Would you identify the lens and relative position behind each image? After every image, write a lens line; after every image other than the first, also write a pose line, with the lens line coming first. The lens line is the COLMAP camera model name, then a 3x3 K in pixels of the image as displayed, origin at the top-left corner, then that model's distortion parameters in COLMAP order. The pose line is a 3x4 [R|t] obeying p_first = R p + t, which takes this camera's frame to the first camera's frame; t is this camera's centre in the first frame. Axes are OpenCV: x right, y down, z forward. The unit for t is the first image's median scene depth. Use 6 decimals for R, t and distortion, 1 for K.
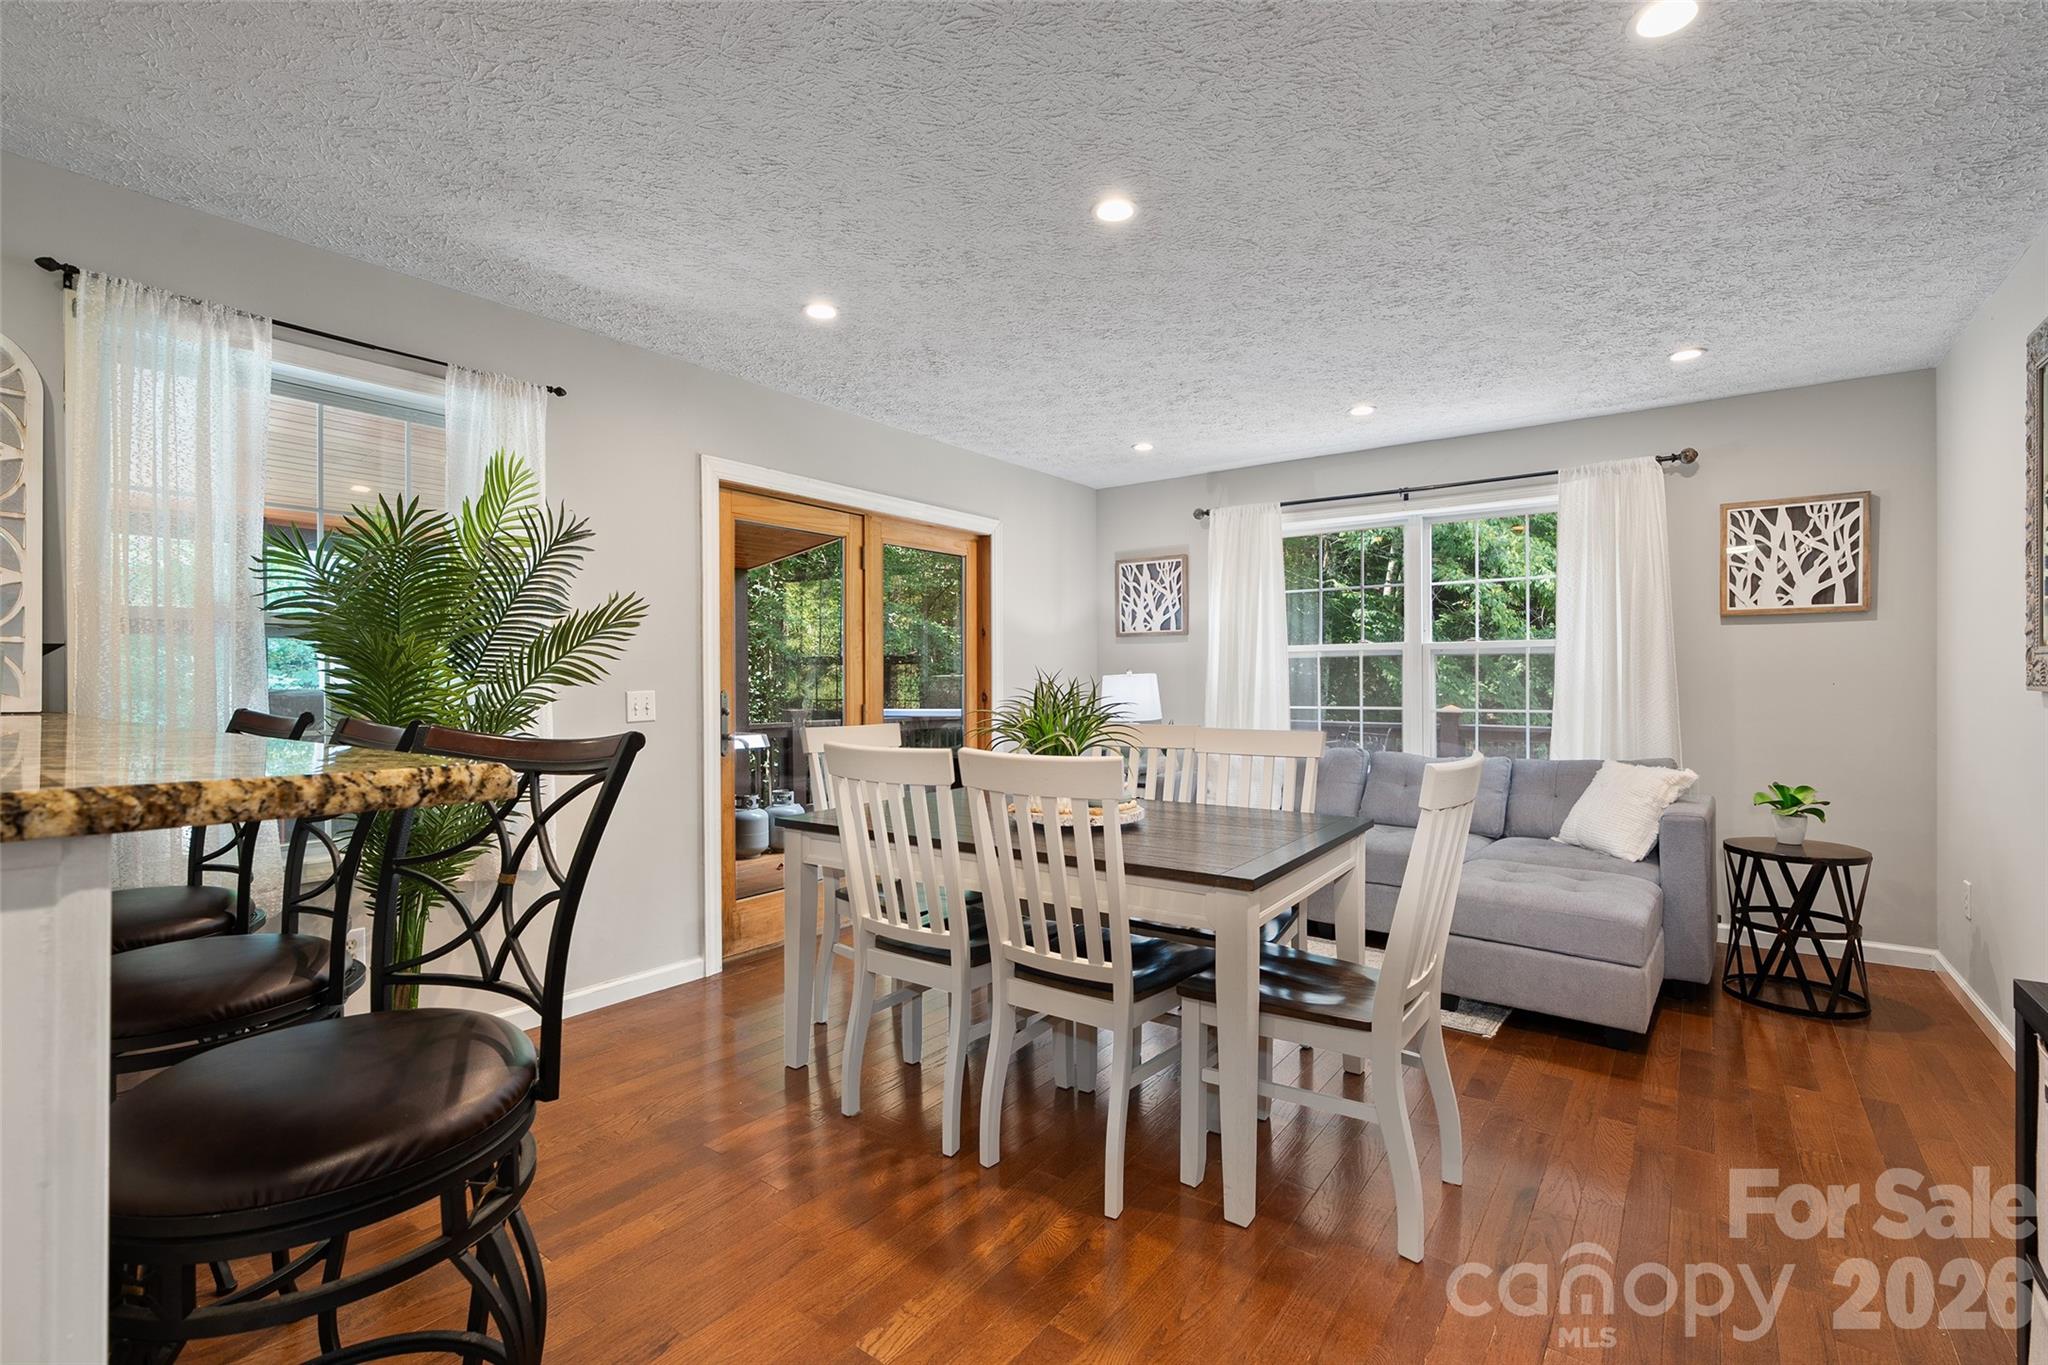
lens RADIAL K [[927.4, 0, 1021.3], [0, 927.4, 678.6], [0, 0, 1]] dist [-0.001311, 0.000837]
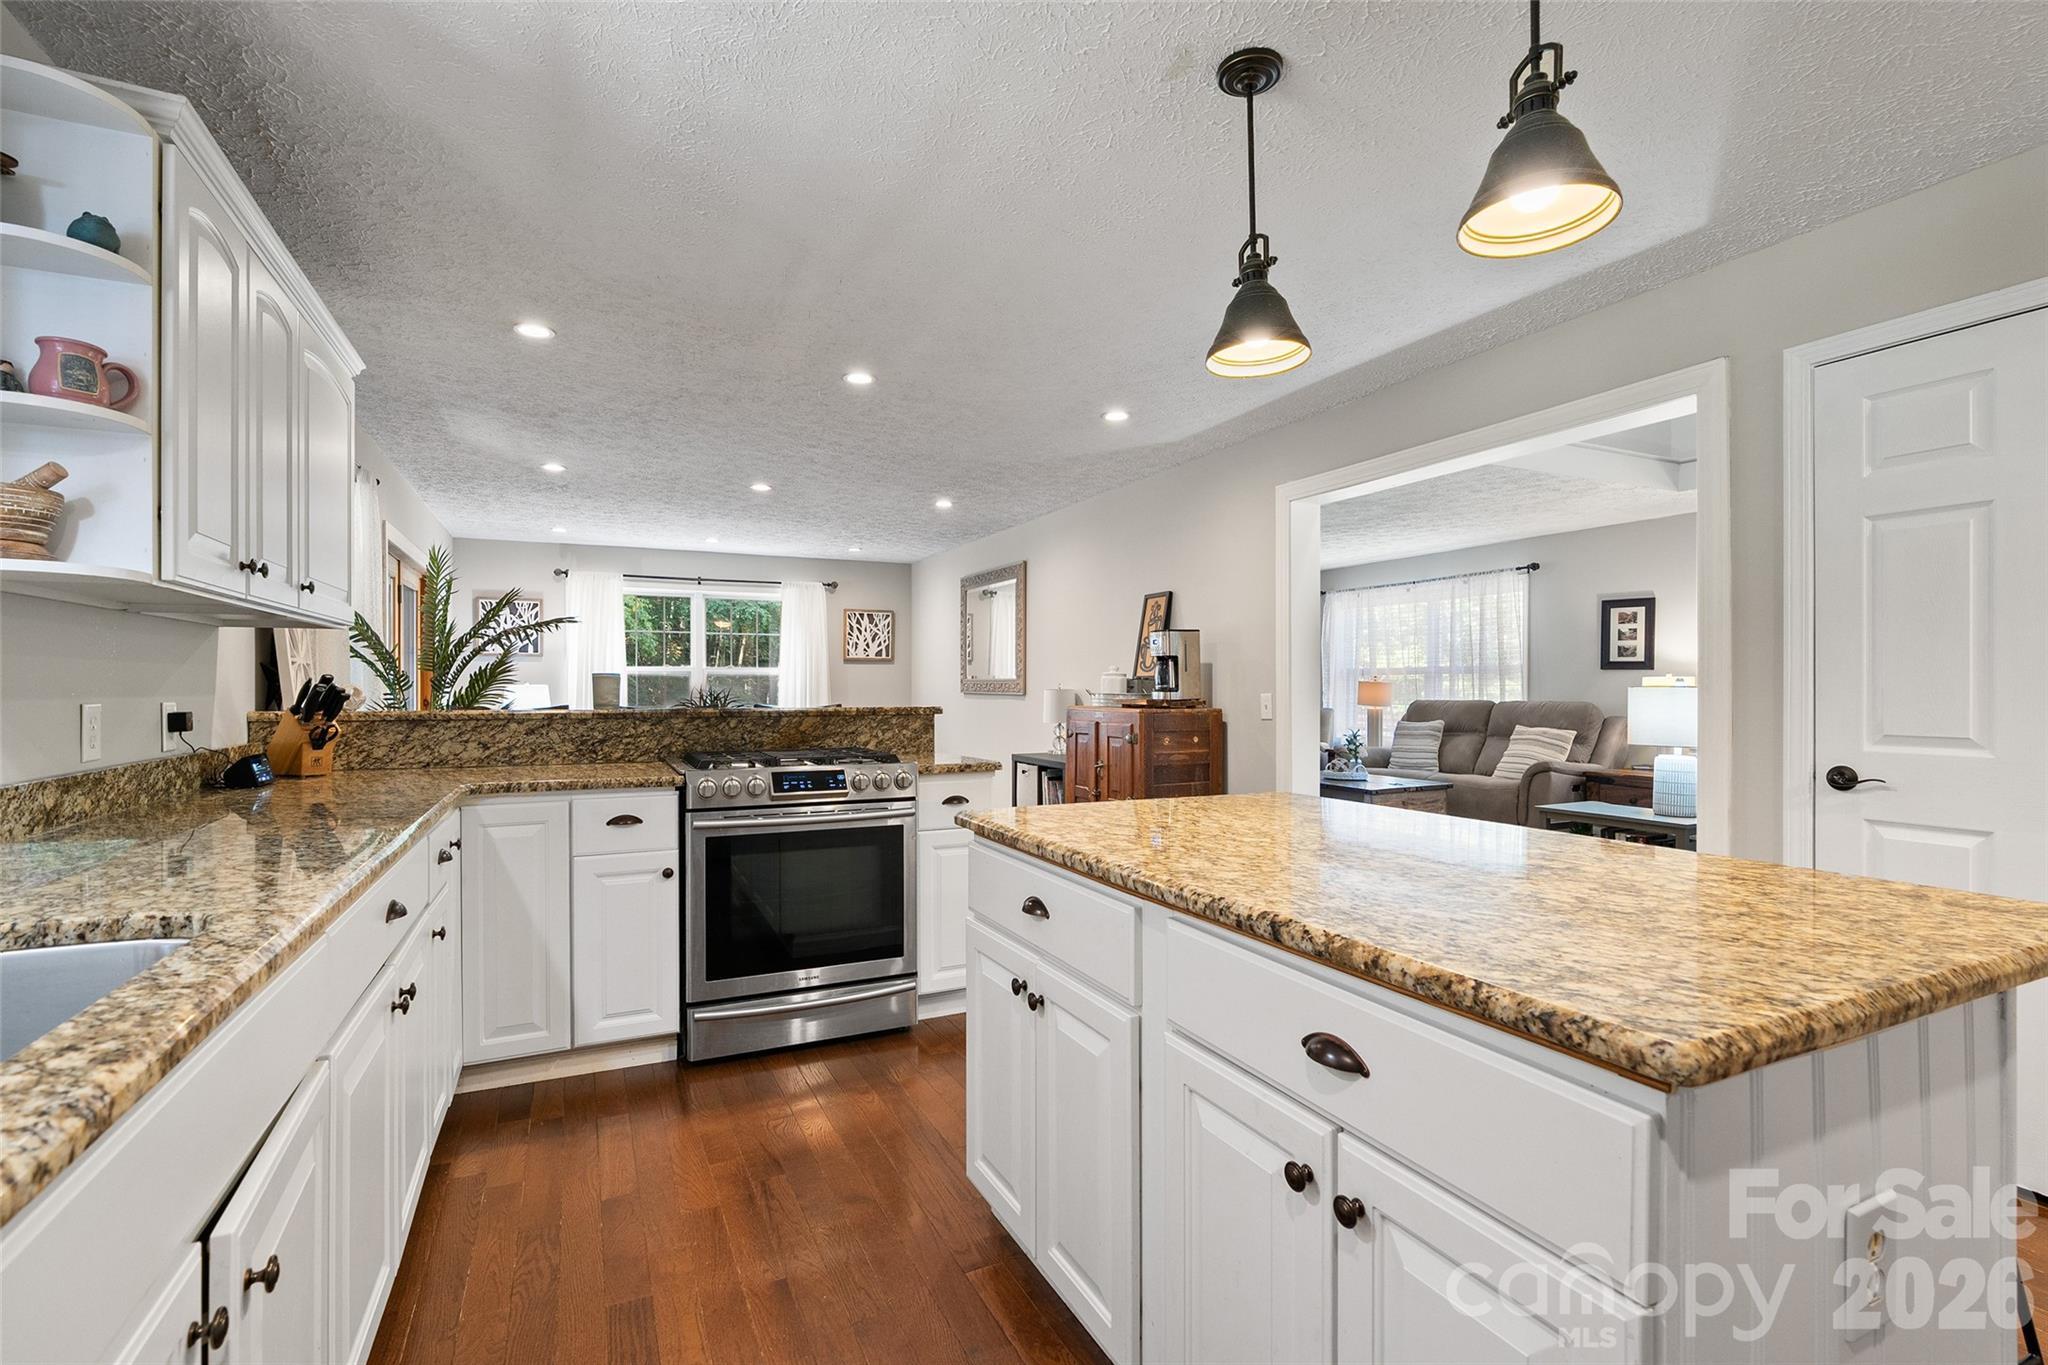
lens RADIAL K [[927.4, 0, 1025.5], [0, 927.4, 682.1], [0, 0, 1]] dist [-0.001311, 0.000837]
pose [[0.479621, 0.009764, 0.877421, -0.951713], [0.000089, 0.999938, -0.011176, 0.008904], [-0.877476, 0.005439, 0.479590, -0.417816]]
